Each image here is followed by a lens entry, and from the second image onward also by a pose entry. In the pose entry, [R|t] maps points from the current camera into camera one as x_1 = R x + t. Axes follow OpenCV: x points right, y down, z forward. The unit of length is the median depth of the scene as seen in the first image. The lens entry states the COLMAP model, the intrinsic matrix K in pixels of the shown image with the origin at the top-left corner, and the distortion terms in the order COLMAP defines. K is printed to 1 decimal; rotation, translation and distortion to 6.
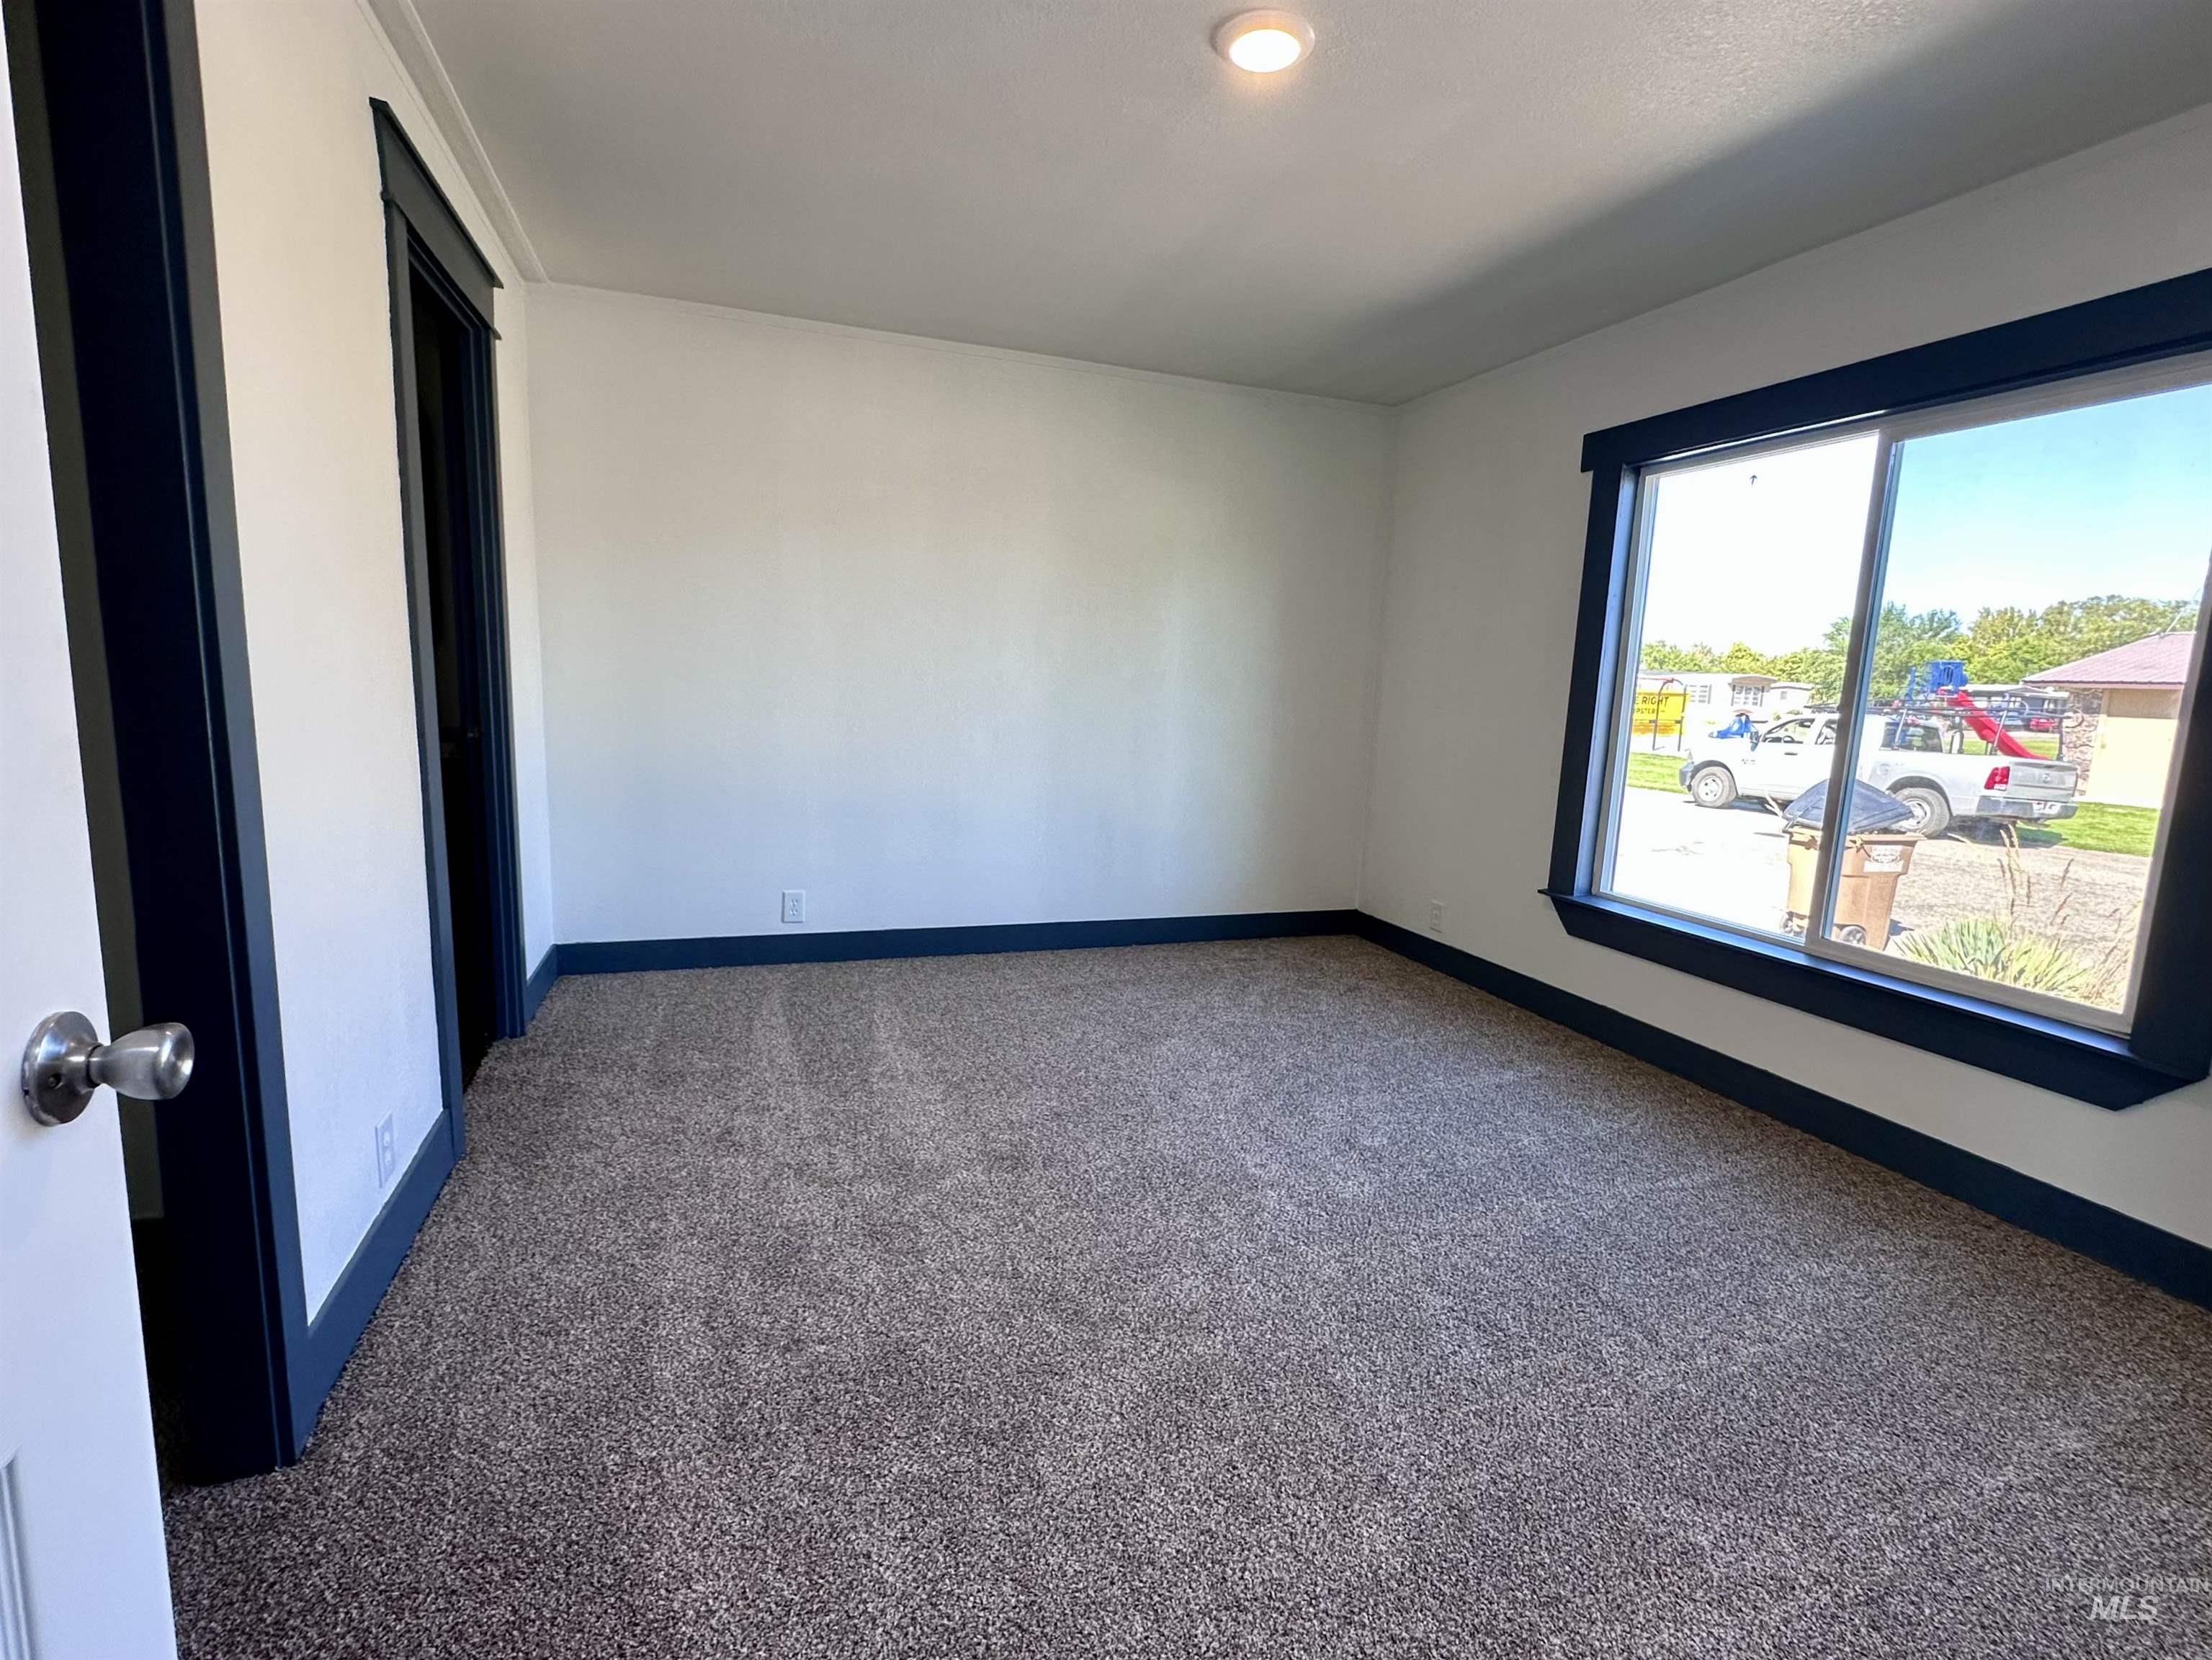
lens RADIAL K [[1029.2, 0, 1106.4], [0, 1029.2, 834.9], [0, 0, 1]] dist [0.000005, -0.000020]
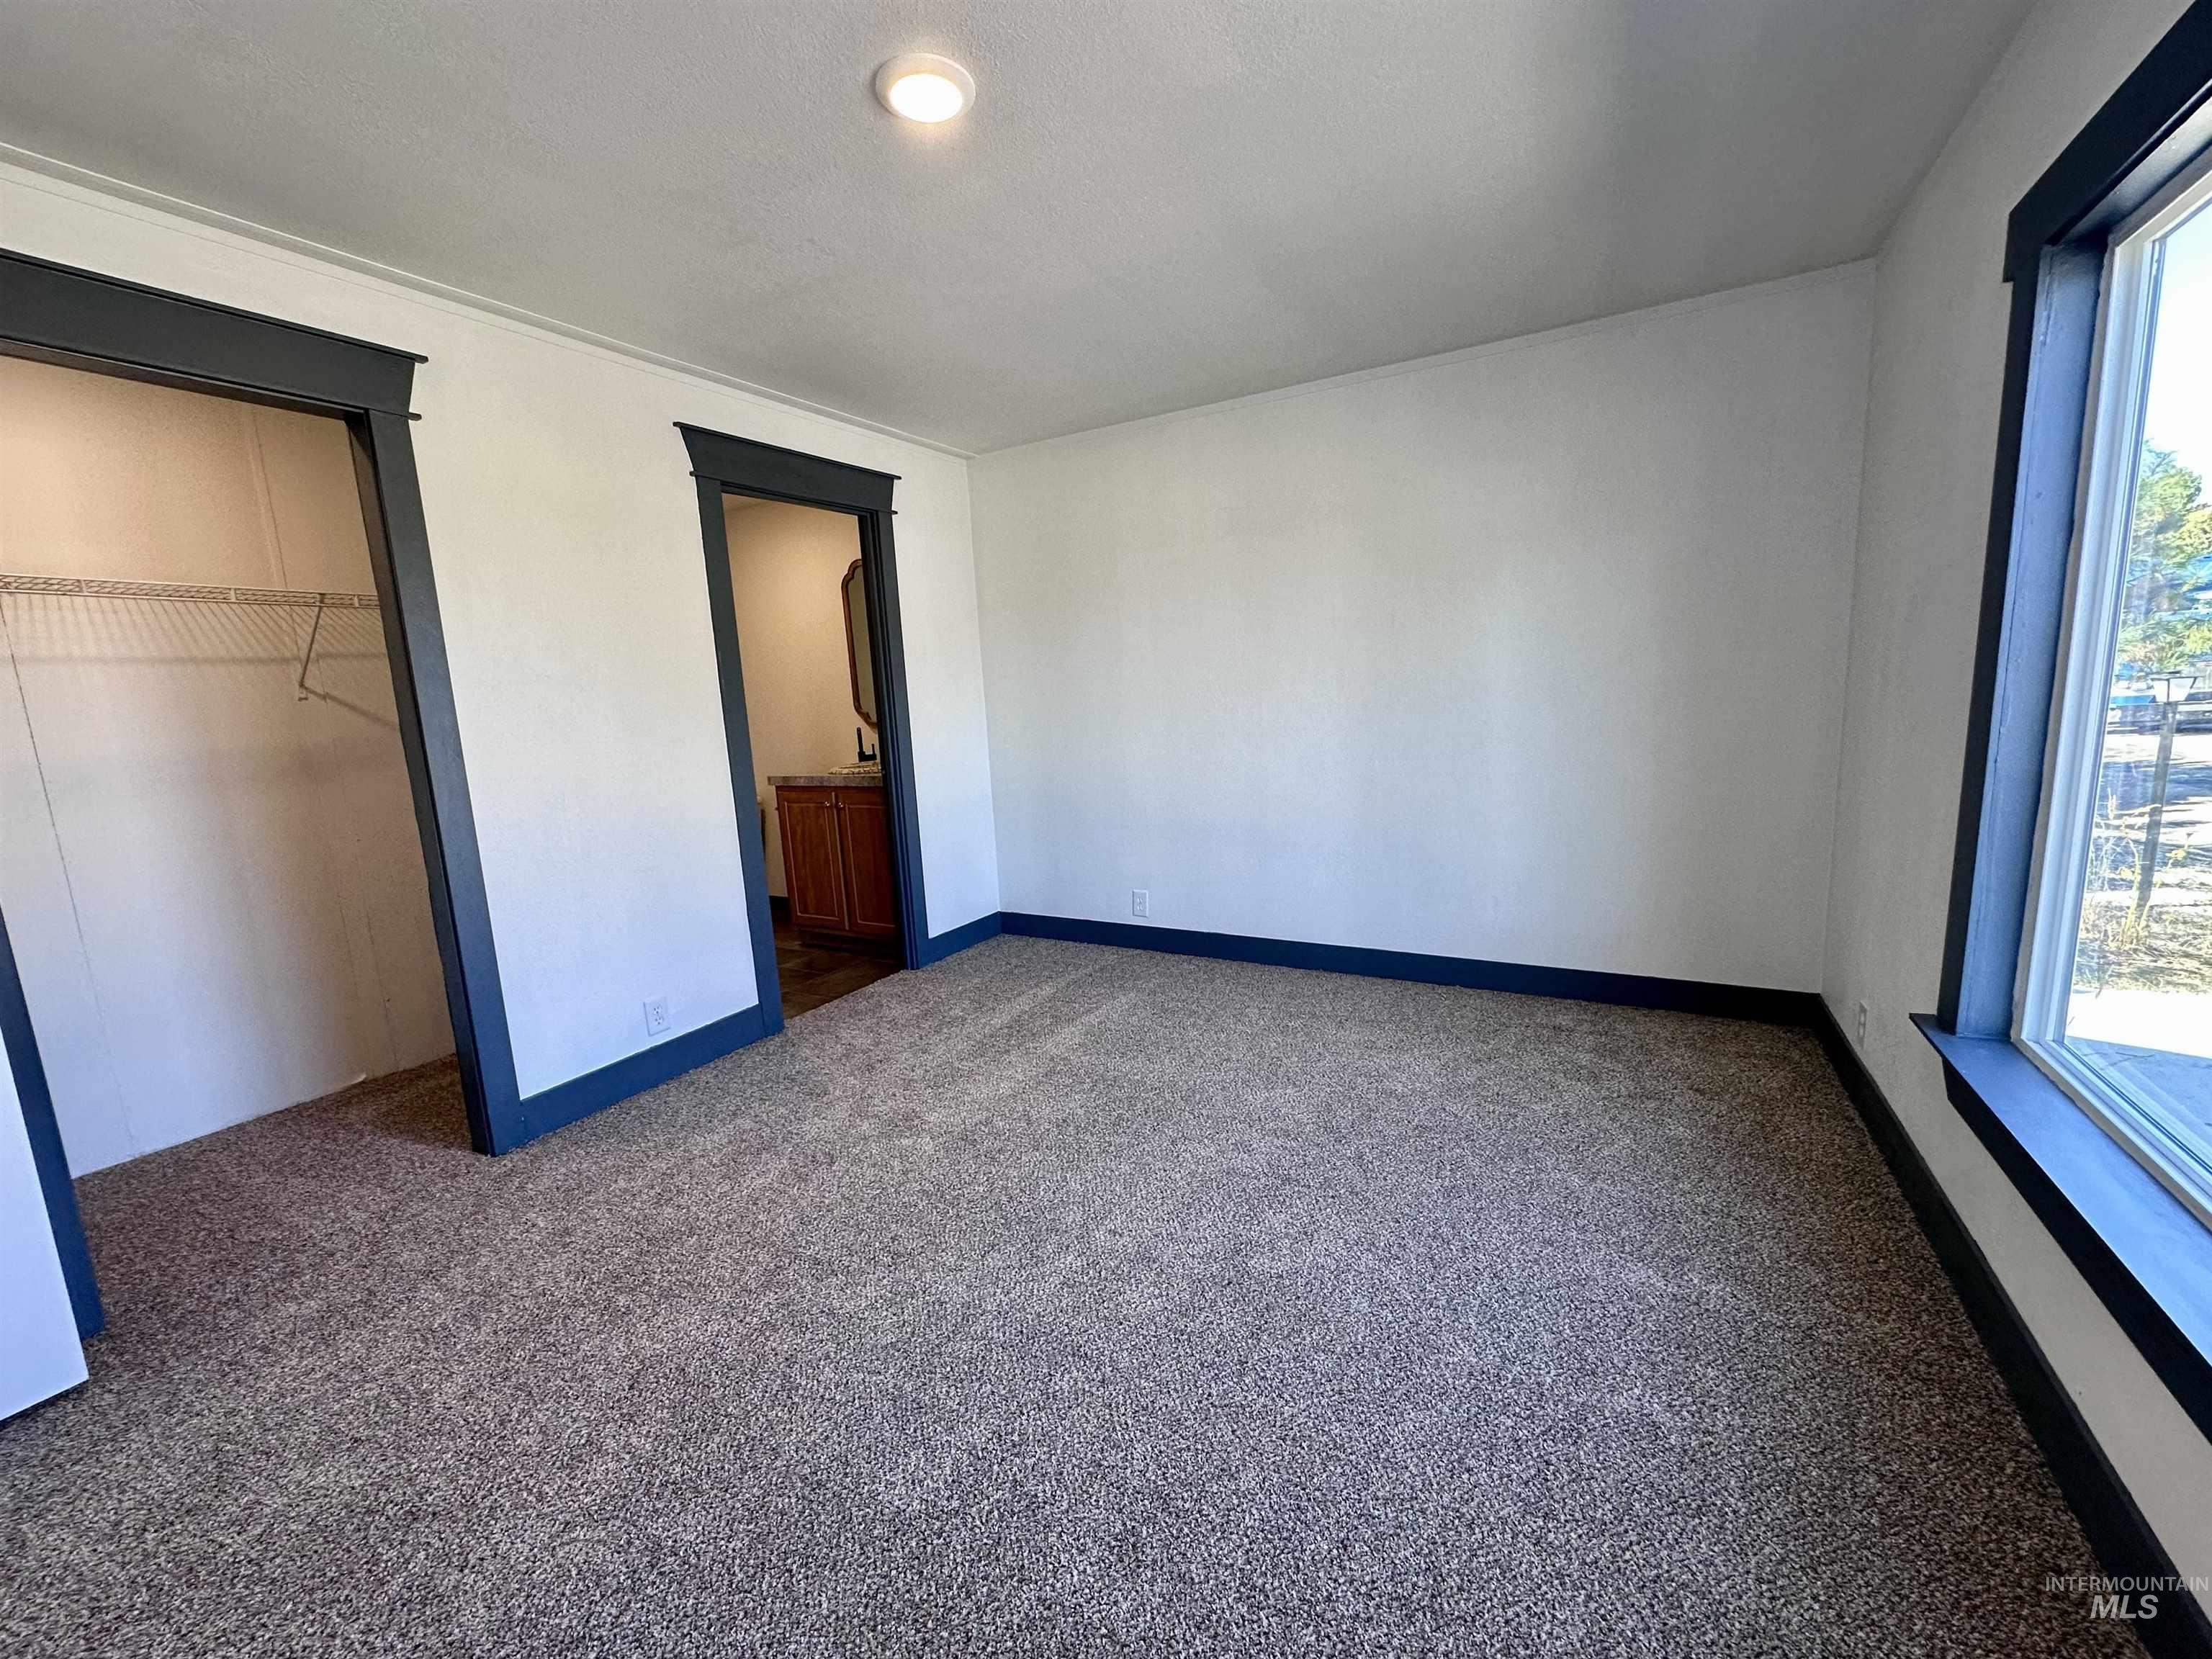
lens RADIAL K [[879.7, 0, 1107.5], [0, 879.7, 826.3], [0, 0, 1]] dist [-0.002455, 0.000342]
pose [[0.653372, 0.044414, -0.755733, 0.478310], [-0.043346, 0.998835, 0.021226, -0.043976], [0.755795, 0.018890, 0.654535, 0.299315]]
